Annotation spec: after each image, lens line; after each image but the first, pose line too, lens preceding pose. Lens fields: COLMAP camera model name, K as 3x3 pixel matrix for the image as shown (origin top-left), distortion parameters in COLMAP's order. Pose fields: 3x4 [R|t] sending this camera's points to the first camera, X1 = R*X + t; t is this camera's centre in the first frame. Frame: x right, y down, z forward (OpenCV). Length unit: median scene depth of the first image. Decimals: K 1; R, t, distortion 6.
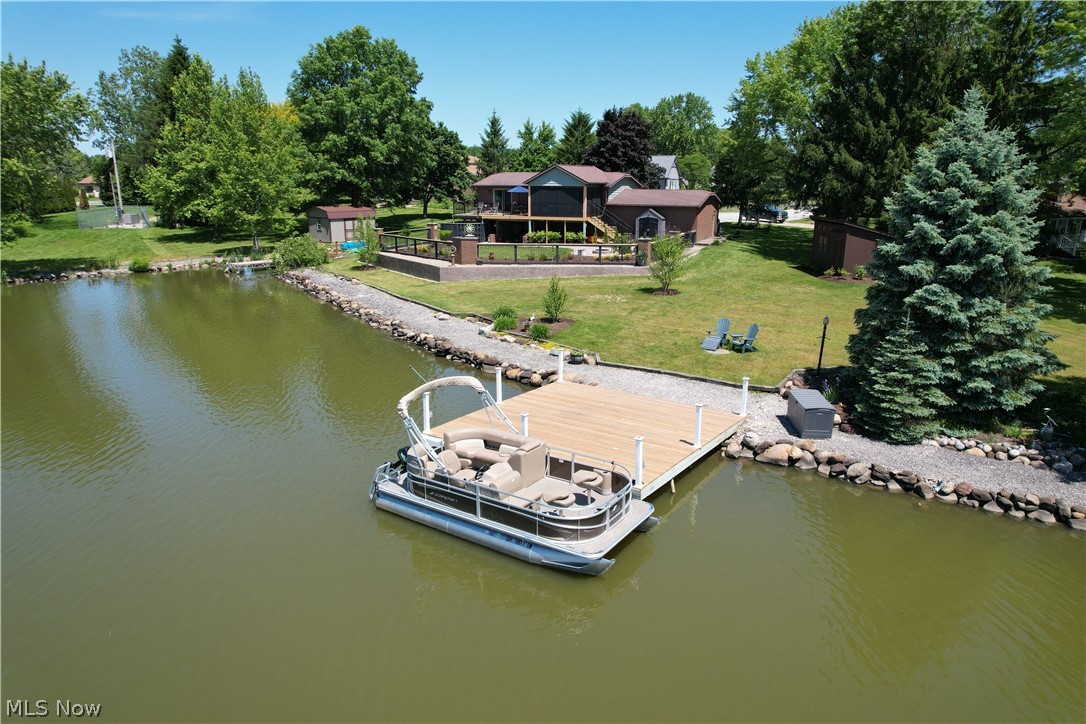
lens RADIAL K [[688.7, 0, 542.1], [0, 688.7, 344.5], [0, 0, 1]] dist [-0.070460, 0.069635]
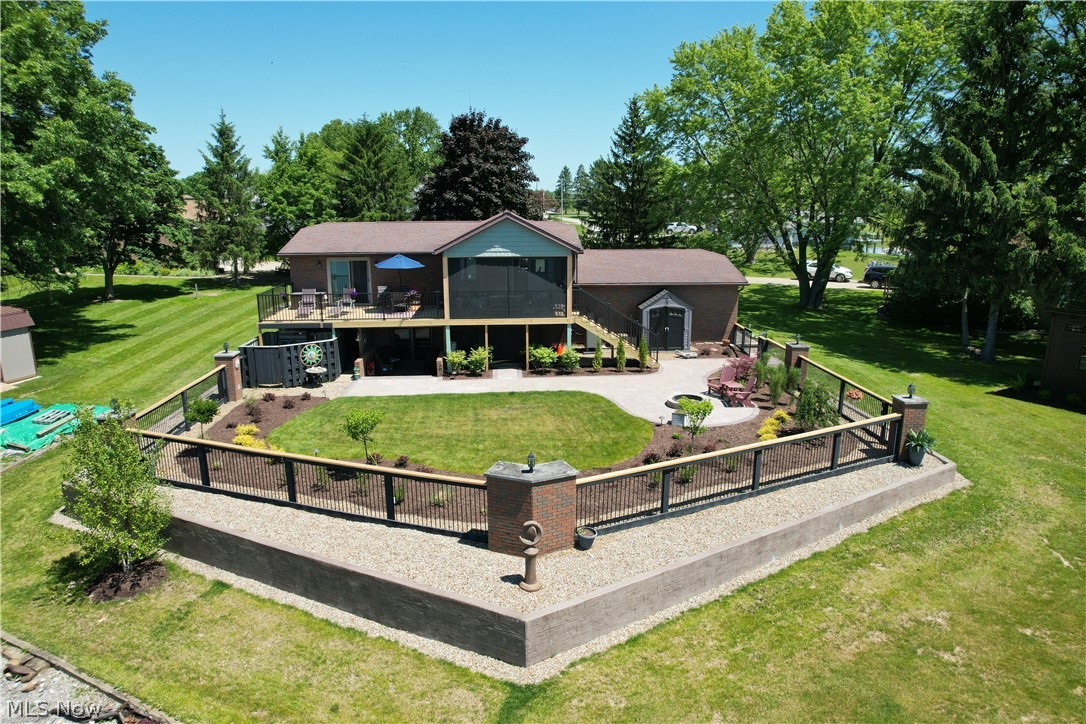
lens RADIAL K [[688.7, 0, 542.1], [0, 688.7, 344.5], [0, 0, 1]] dist [-0.070460, 0.069635]
pose [[0.878108, -0.103864, 0.467054, -0.163399], [0.119140, 0.992872, -0.003199, -0.139775], [-0.463393, 0.058454, 0.884223, 0.476932]]
